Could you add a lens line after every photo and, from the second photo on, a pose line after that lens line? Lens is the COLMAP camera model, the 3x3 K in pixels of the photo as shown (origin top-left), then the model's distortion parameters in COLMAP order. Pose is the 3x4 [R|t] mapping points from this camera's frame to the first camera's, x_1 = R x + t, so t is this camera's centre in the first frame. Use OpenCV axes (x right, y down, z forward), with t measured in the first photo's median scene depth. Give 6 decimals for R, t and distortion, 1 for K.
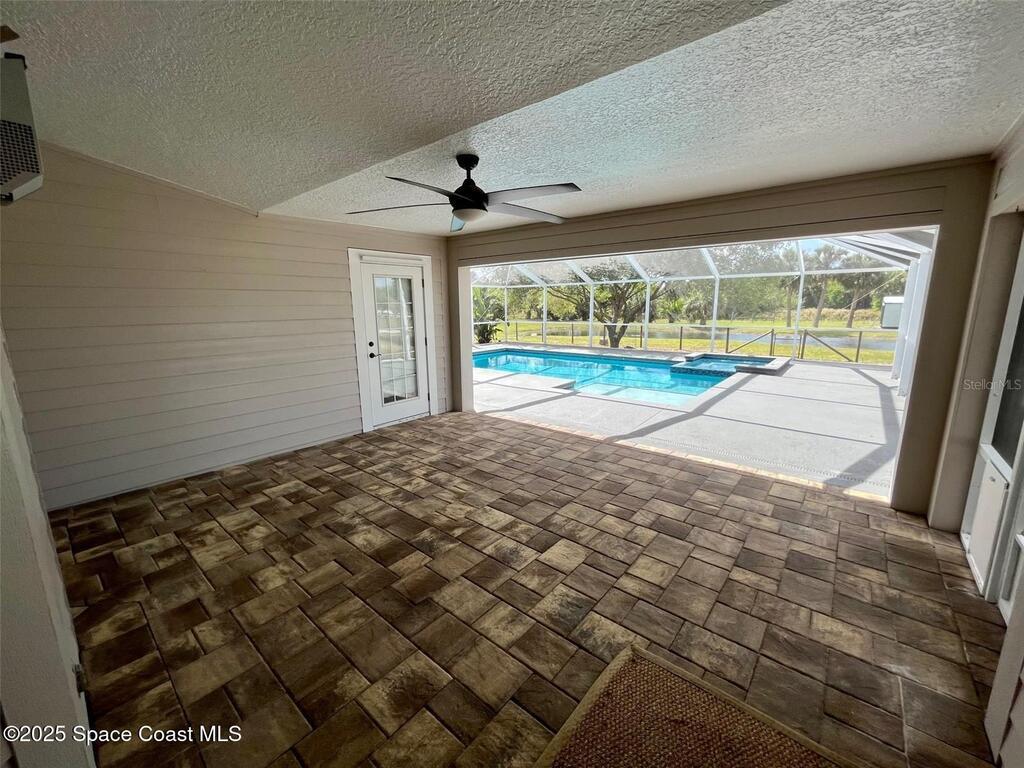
lens RADIAL K [[412.8, 0, 512.1], [0, 412.8, 380.2], [0, 0, 1]] dist [0.000973, -0.000226]
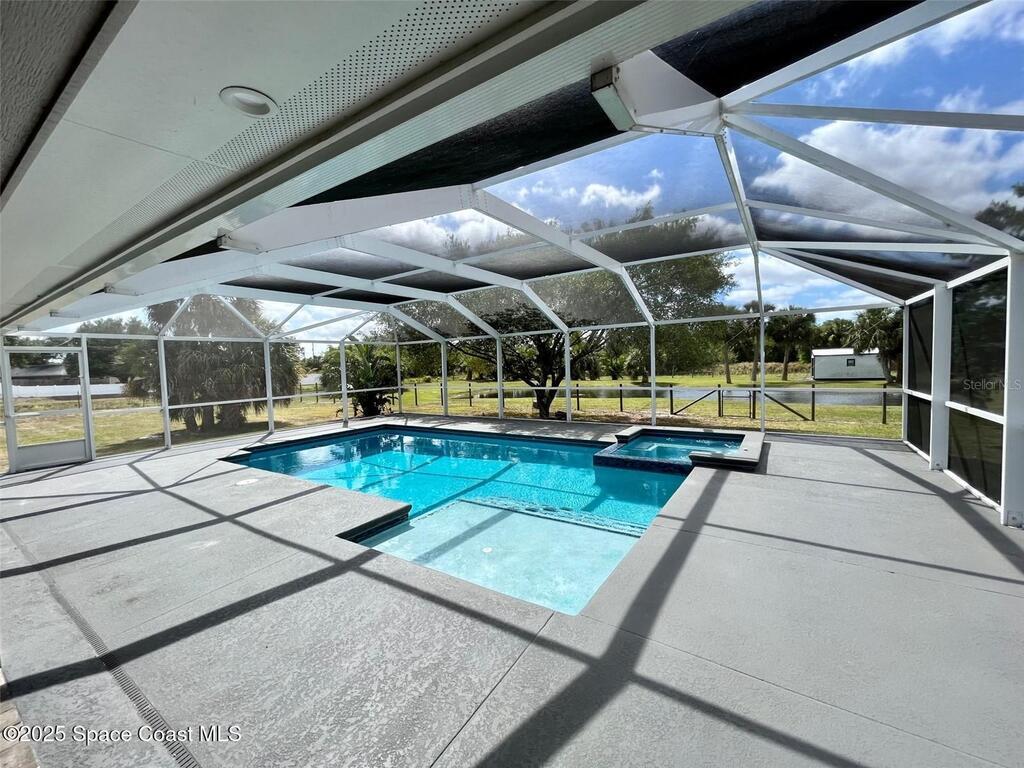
lens RADIAL K [[412.8, 0, 512.6], [0, 412.8, 386.3], [0, 0, 1]] dist [0.000973, -0.000226]
pose [[0.992860, -0.028453, 0.115844, 0.097316], [0.043110, 0.991086, -0.126055, -0.033340], [-0.111224, 0.130149, 0.985236, 0.190956]]
